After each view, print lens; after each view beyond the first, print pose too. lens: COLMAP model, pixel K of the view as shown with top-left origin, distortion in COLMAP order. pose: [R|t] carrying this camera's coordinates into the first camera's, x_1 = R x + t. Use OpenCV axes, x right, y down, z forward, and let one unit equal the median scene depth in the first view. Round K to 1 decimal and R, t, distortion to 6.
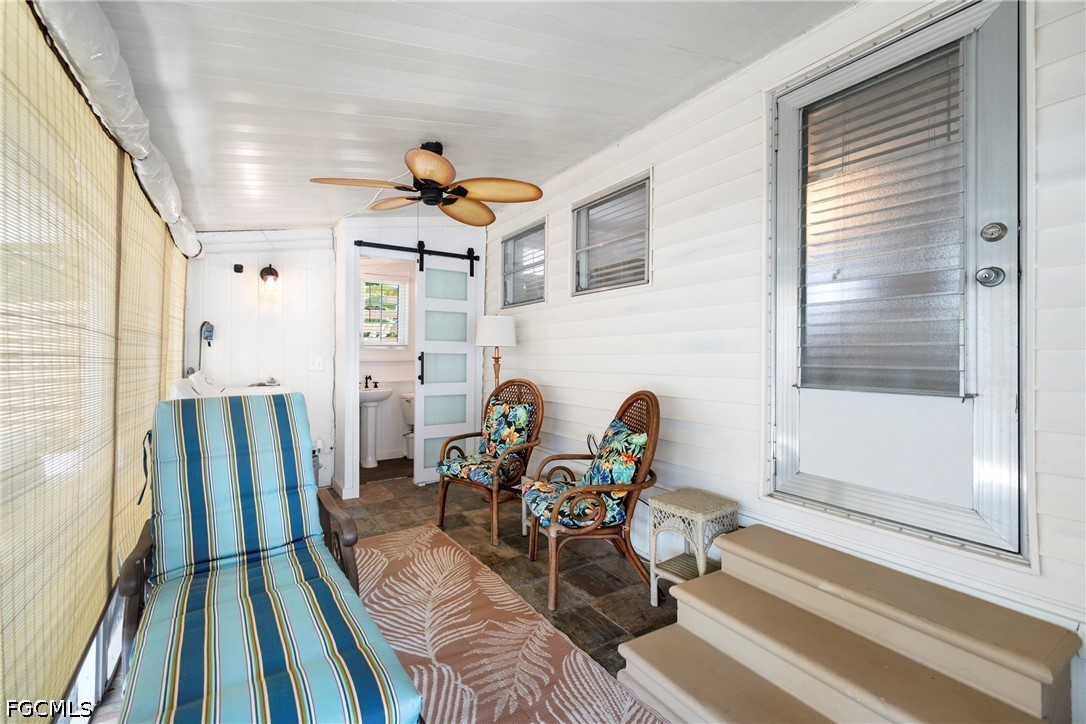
lens RADIAL K [[461.5, 0, 540.5], [0, 461.5, 339.8], [0, 0, 1]] dist [-0.000222, 0.000065]
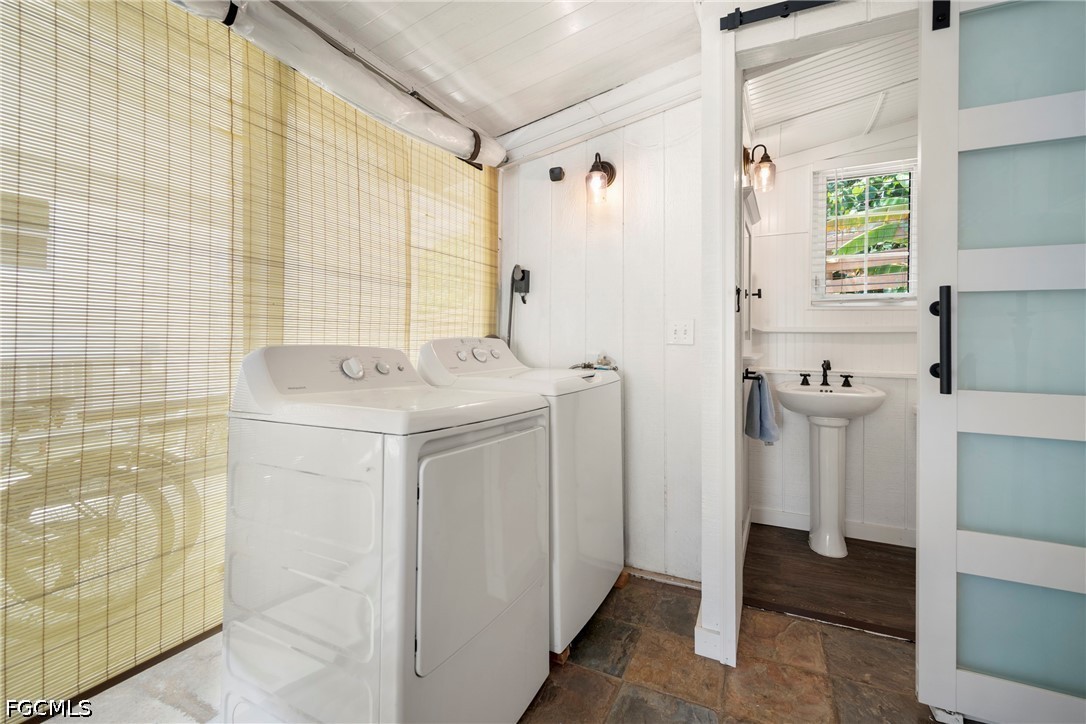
lens RADIAL K [[461.5, 0, 540.5], [0, 461.5, 339.8], [0, 0, 1]] dist [-0.000222, 0.000065]
pose [[0.496438, 0.000984, -0.868072, -0.123235], [0.025001, 0.999568, 0.015431, 0.049339], [0.867712, -0.029364, 0.496199, 0.612795]]
